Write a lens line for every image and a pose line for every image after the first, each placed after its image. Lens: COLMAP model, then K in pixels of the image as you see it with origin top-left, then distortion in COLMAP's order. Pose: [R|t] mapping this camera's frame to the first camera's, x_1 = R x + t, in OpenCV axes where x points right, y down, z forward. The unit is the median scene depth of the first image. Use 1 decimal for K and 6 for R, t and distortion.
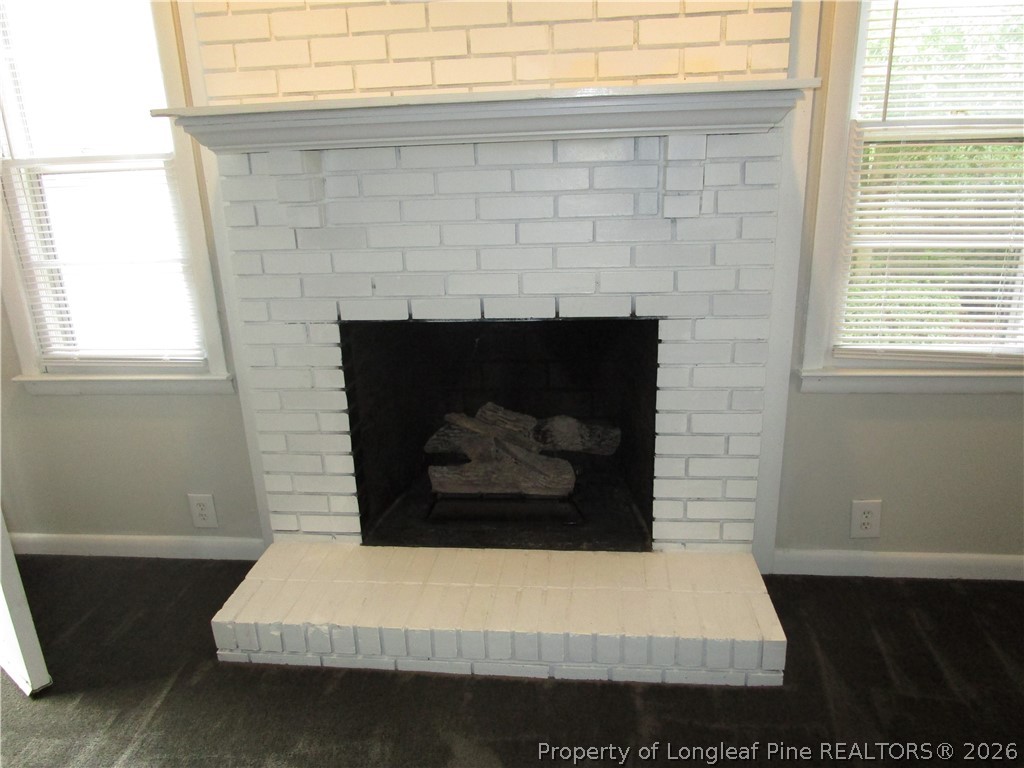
lens RADIAL K [[723.8, 0, 513.8], [0, 723.8, 382.9], [0, 0, 1]] dist [-0.024785, 0.006950]
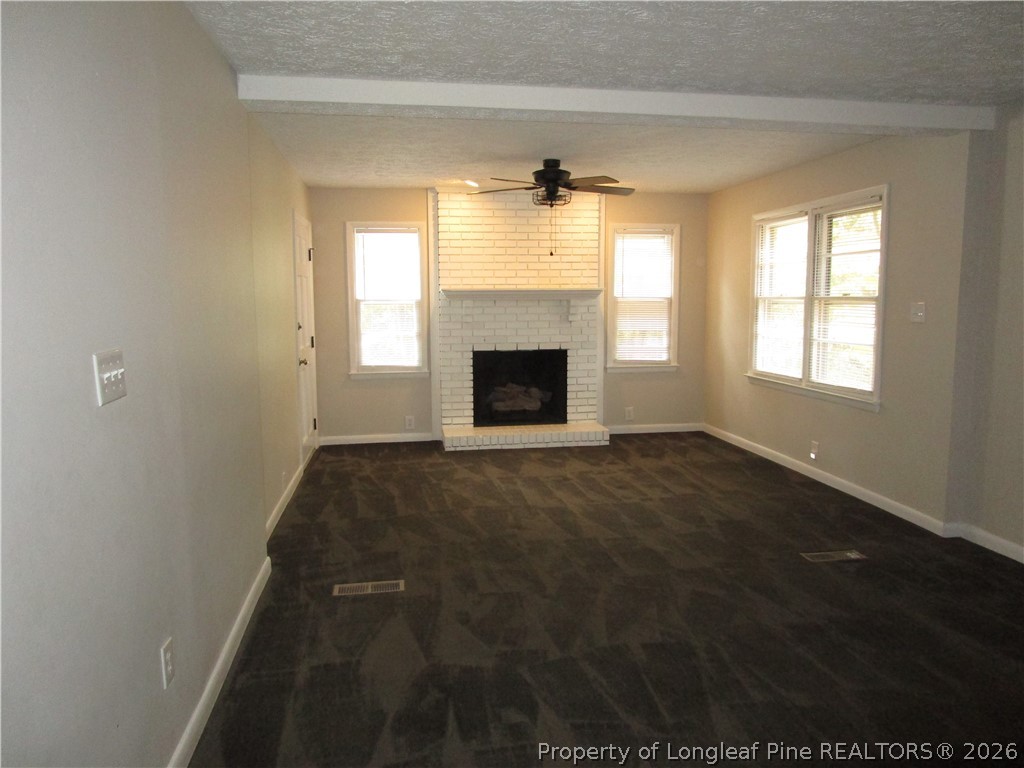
lens RADIAL K [[723.8, 0, 511.8], [0, 723.8, 383.6], [0, 0, 1]] dist [-0.024785, 0.006950]
pose [[0.965746, -0.001996, 0.259482, -0.906911], [0.053168, 0.980277, -0.190341, 0.679551], [-0.253985, 0.197618, 0.946805, -2.073347]]
